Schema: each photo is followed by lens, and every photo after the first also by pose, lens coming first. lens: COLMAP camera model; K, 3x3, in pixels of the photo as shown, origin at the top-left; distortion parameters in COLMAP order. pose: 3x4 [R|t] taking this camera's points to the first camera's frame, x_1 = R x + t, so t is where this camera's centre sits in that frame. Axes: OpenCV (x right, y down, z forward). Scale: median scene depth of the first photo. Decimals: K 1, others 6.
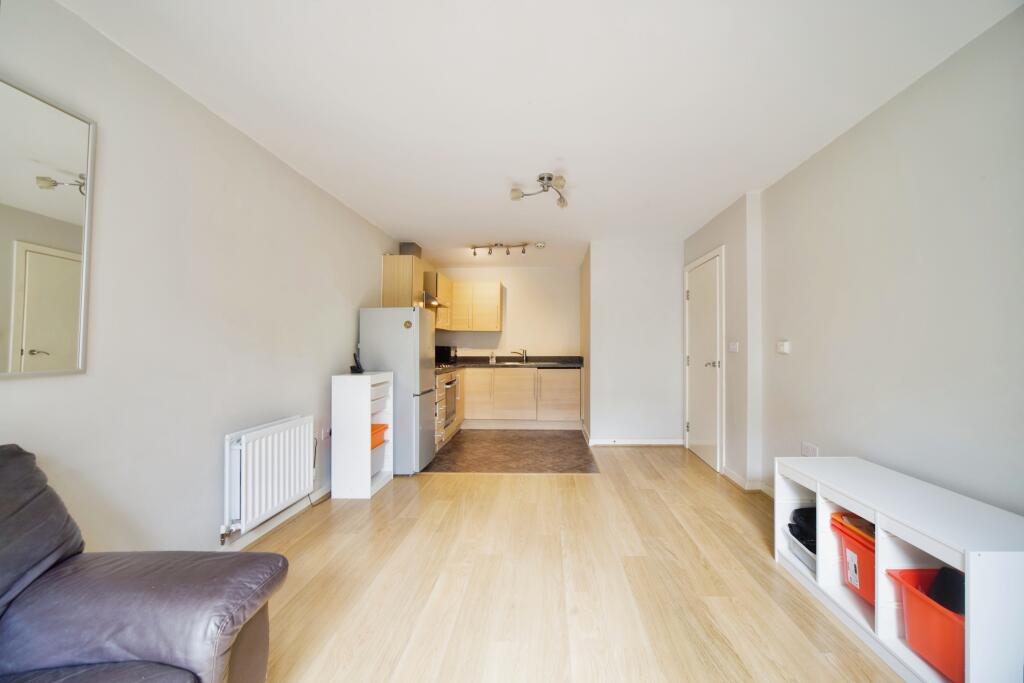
lens RADIAL K [[399.9, 0, 550.9], [0, 399.9, 340.0], [0, 0, 1]] dist [-0.009364, 0.000263]
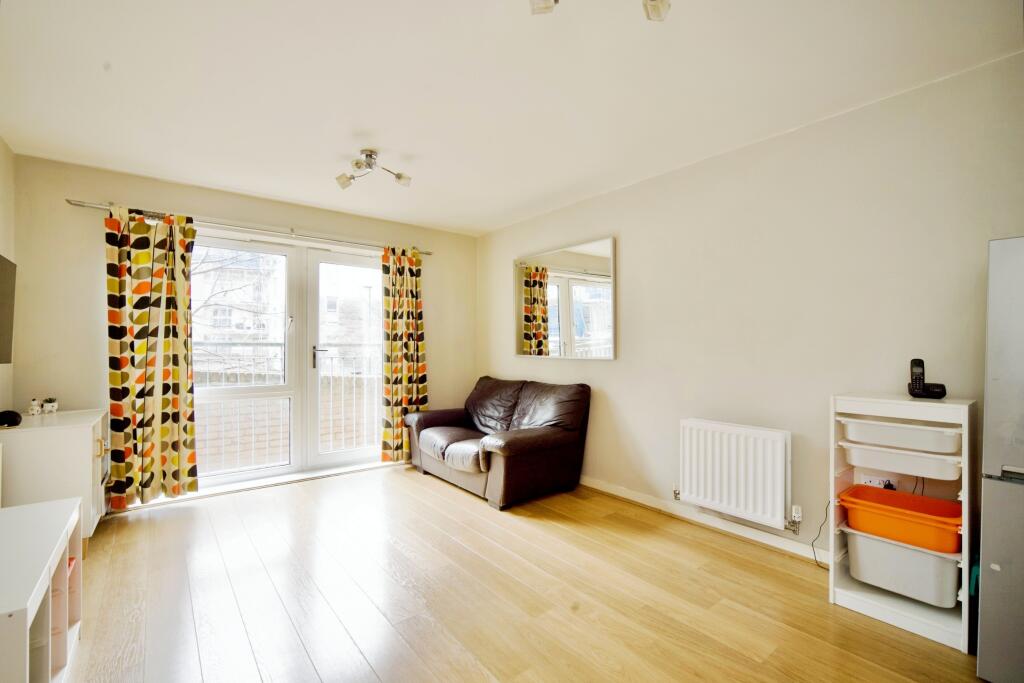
lens RADIAL K [[479.6, 0, 512.0], [0, 479.6, 341.5], [0, 0, 1]] dist [-0.000282, -0.000043]
pose [[-0.805153, -0.004962, -0.593047, 0.241762], [0.008372, 0.999770, -0.019731, 0.014590], [0.593009, -0.020851, -0.804926, 0.905229]]
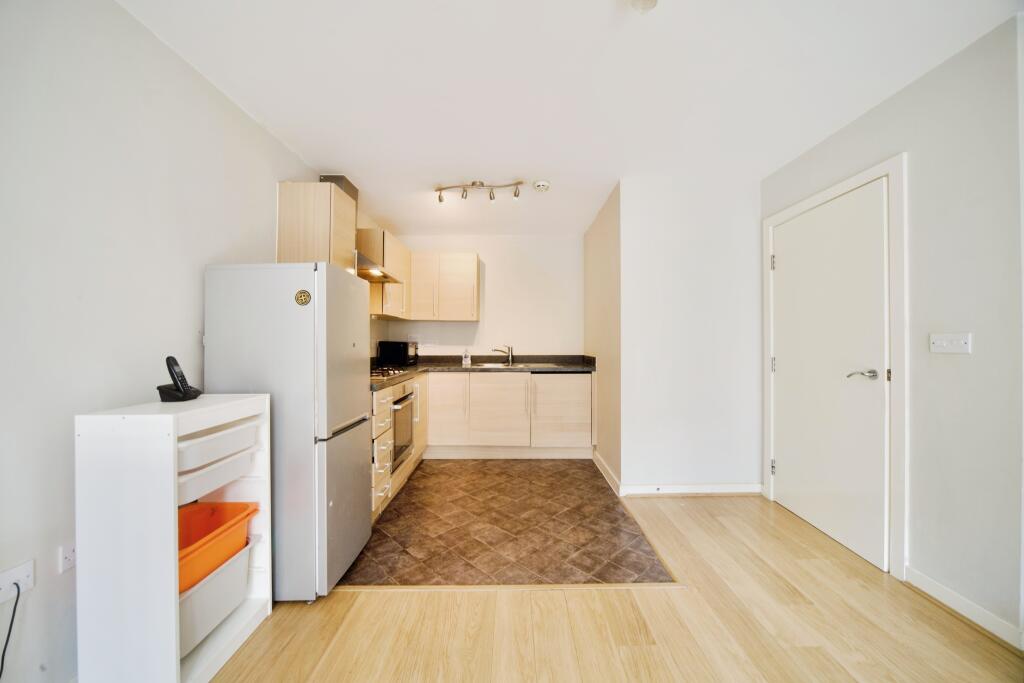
lens RADIAL K [[371.3, 0, 516.1], [0, 371.3, 340.7], [0, 0, 1]] dist [-0.009067, 0.000056]
pose [[0.999999, -0.000473, 0.000955, -0.077865], [0.000462, 0.999935, 0.011352, 0.007985], [-0.000961, -0.011352, 0.999935, 0.446071]]
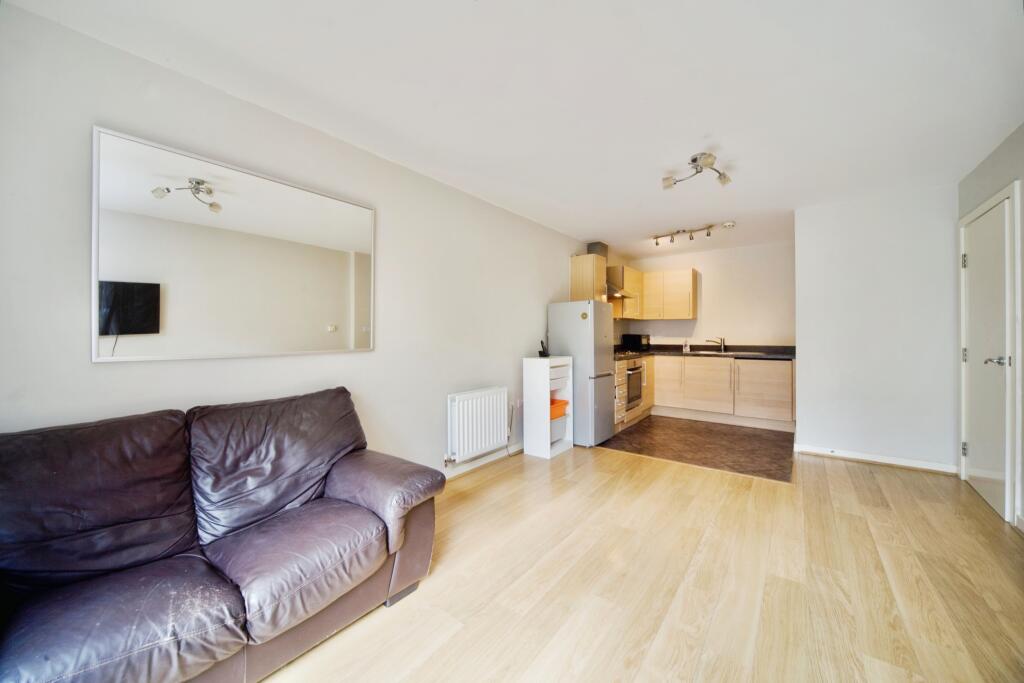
lens RADIAL K [[384.3, 0, 519.0], [0, 384.3, 333.6], [0, 0, 1]] dist [-0.009819, 0.000308]
pose [[0.800479, -0.003912, -0.599348, 0.126804], [0.012231, 0.999877, 0.009810, -0.001069], [0.599236, -0.015184, 0.800428, 0.002342]]
